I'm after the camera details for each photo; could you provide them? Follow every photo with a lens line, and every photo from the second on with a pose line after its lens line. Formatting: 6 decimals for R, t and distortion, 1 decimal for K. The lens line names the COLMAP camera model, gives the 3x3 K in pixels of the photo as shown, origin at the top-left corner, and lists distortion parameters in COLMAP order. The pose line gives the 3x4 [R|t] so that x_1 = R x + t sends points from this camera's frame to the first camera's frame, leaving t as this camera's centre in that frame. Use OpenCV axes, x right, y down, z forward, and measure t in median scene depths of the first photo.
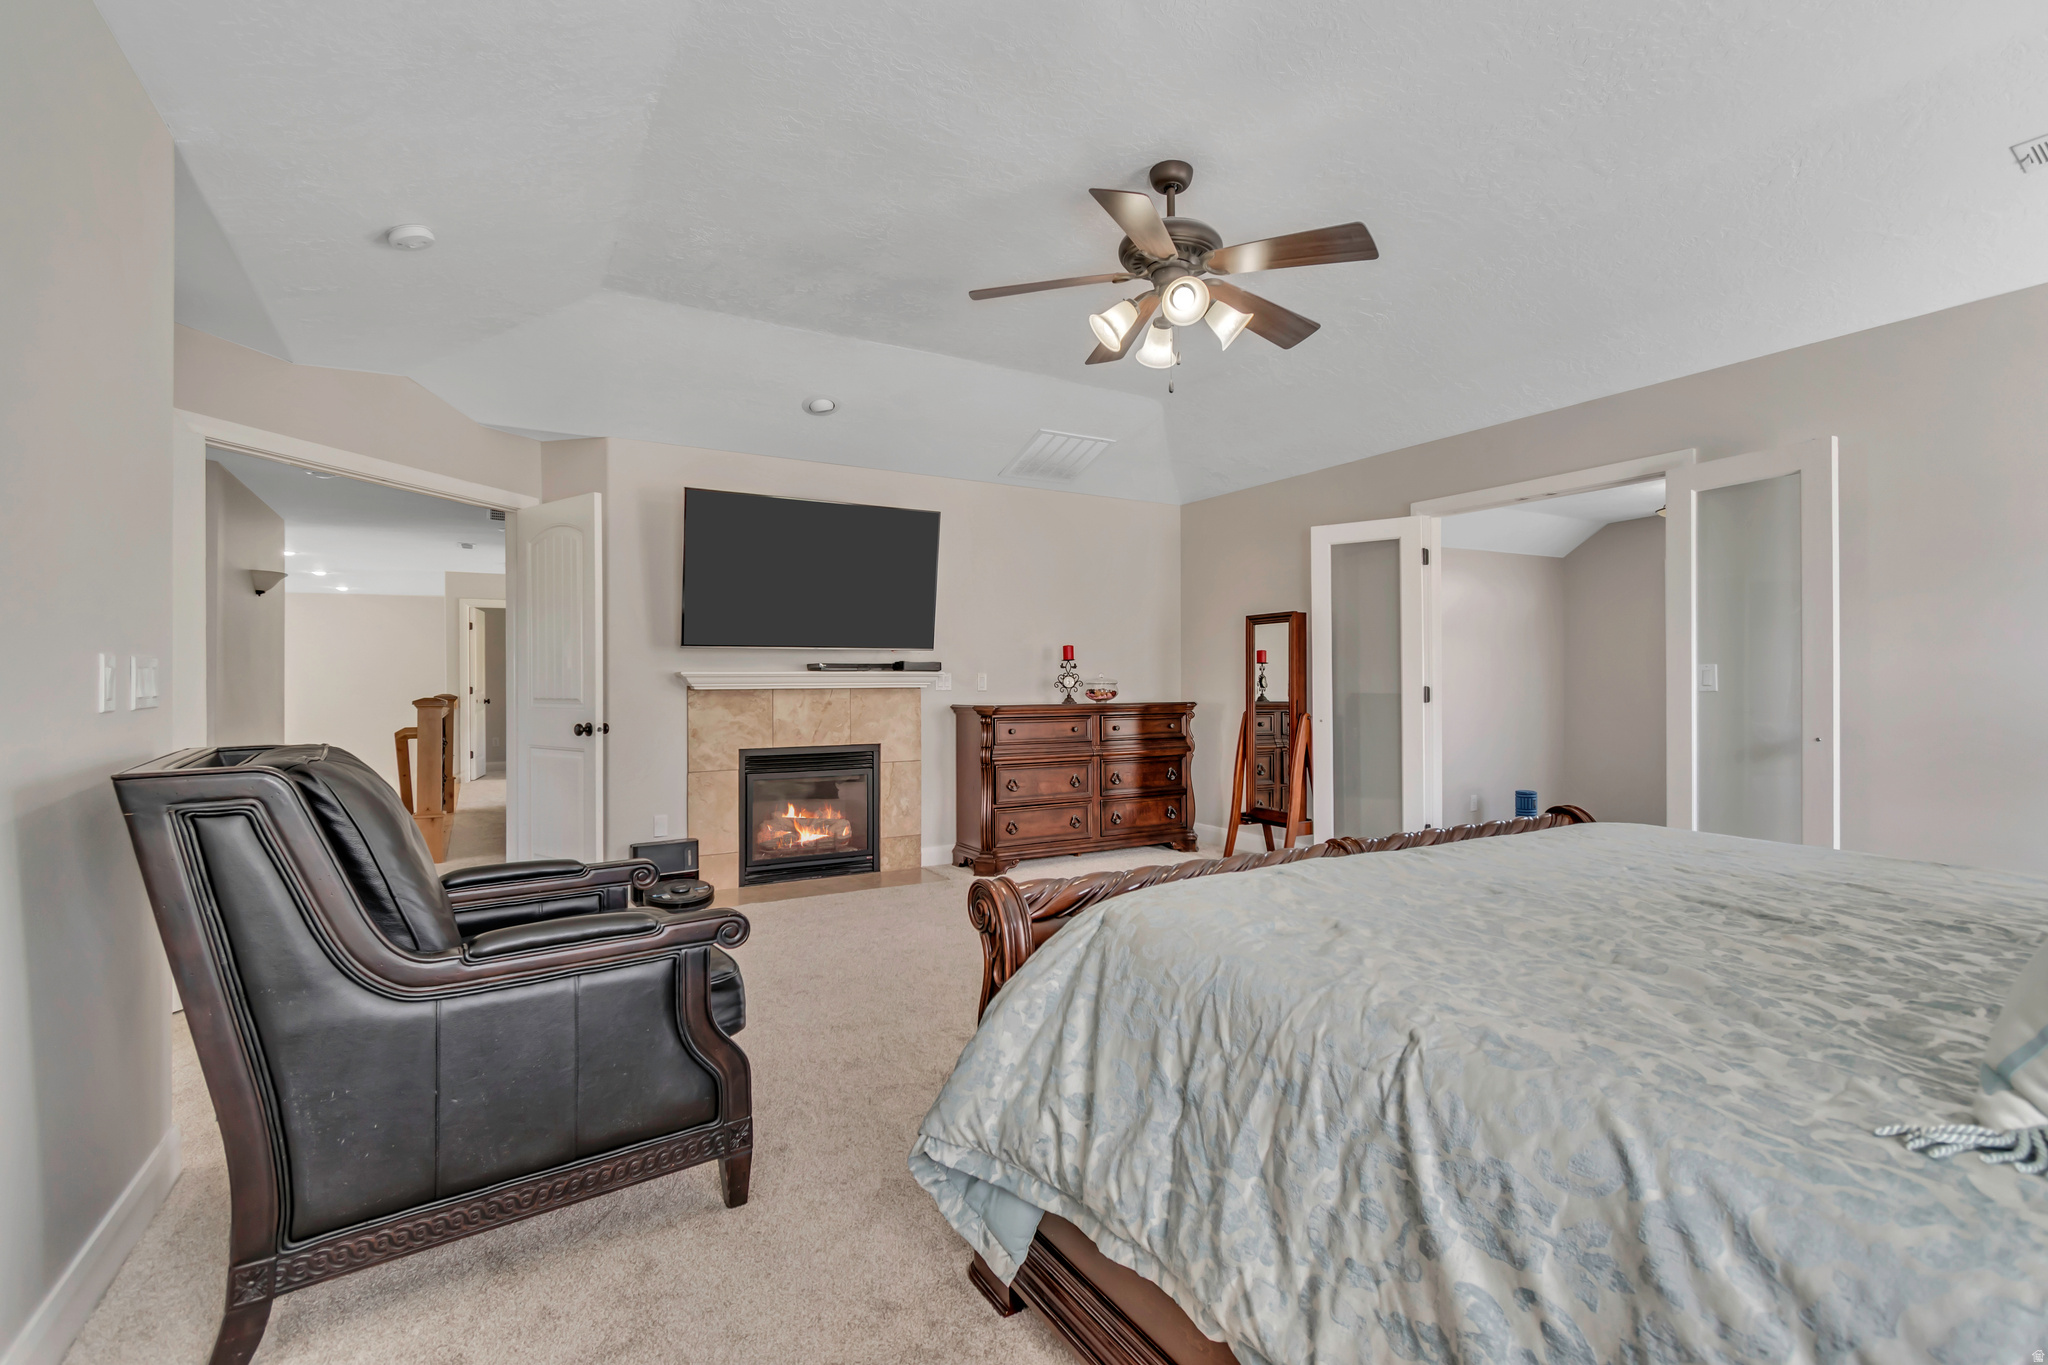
lens RADIAL K [[912.7, 0, 1009.2], [0, 912.7, 684.5], [0, 0, 1]] dist [-0.001112, 0.001667]
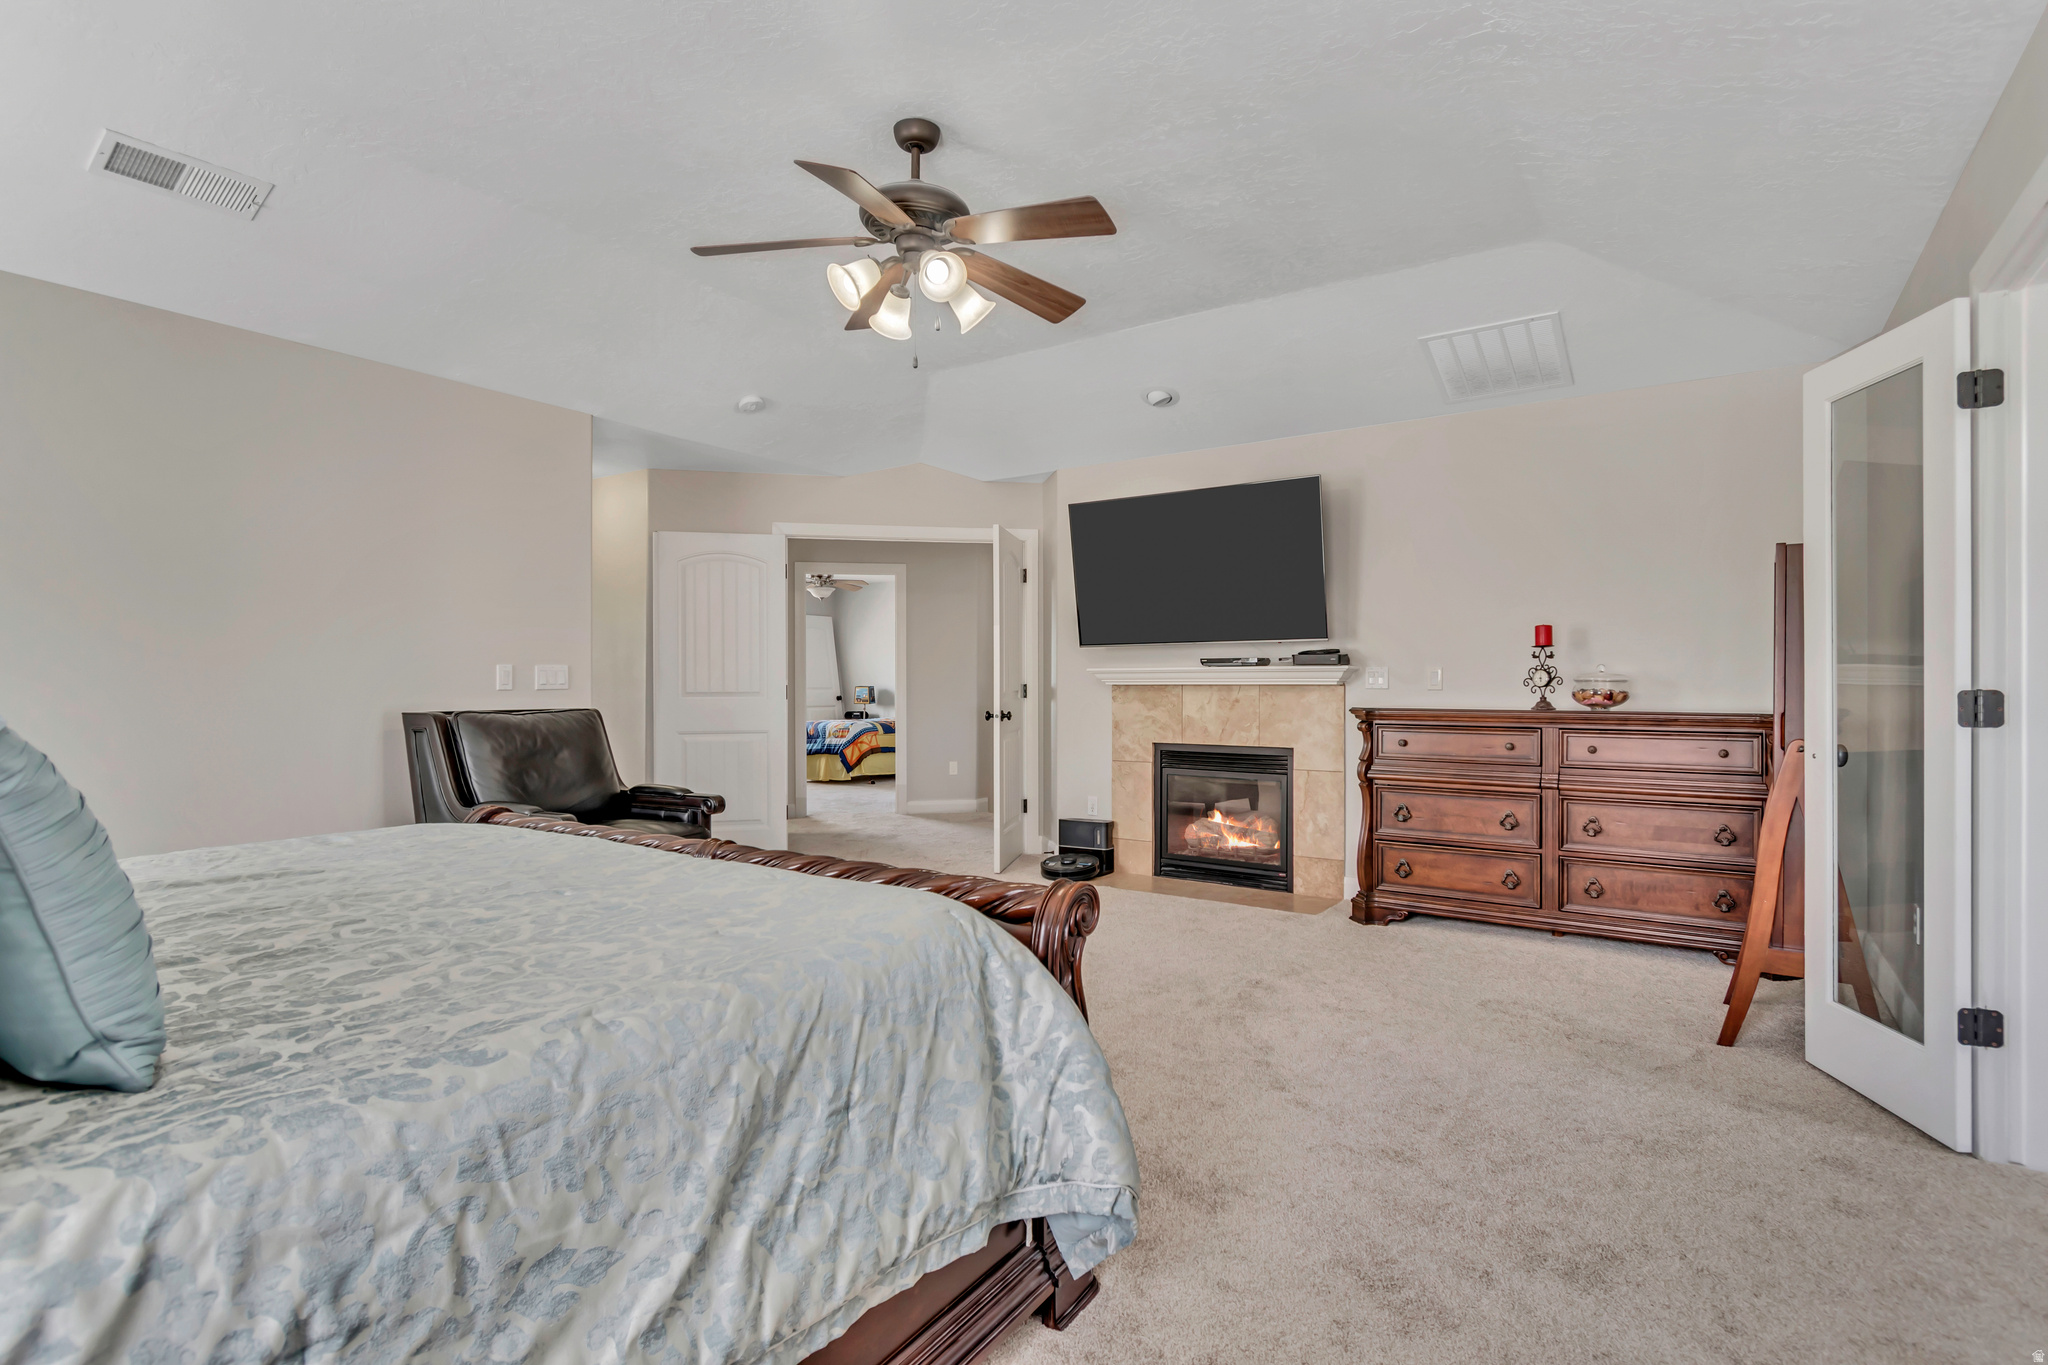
lens RADIAL K [[985.0, 0, 1010.9], [0, 985.0, 678.9], [0, 0, 1]] dist [0.005150, -0.005856]
pose [[0.437270, 0.001705, -0.899329, 0.604939], [-0.003873, 0.999993, 0.000013, -0.000789], [0.899322, 0.003477, 0.437273, 0.345864]]
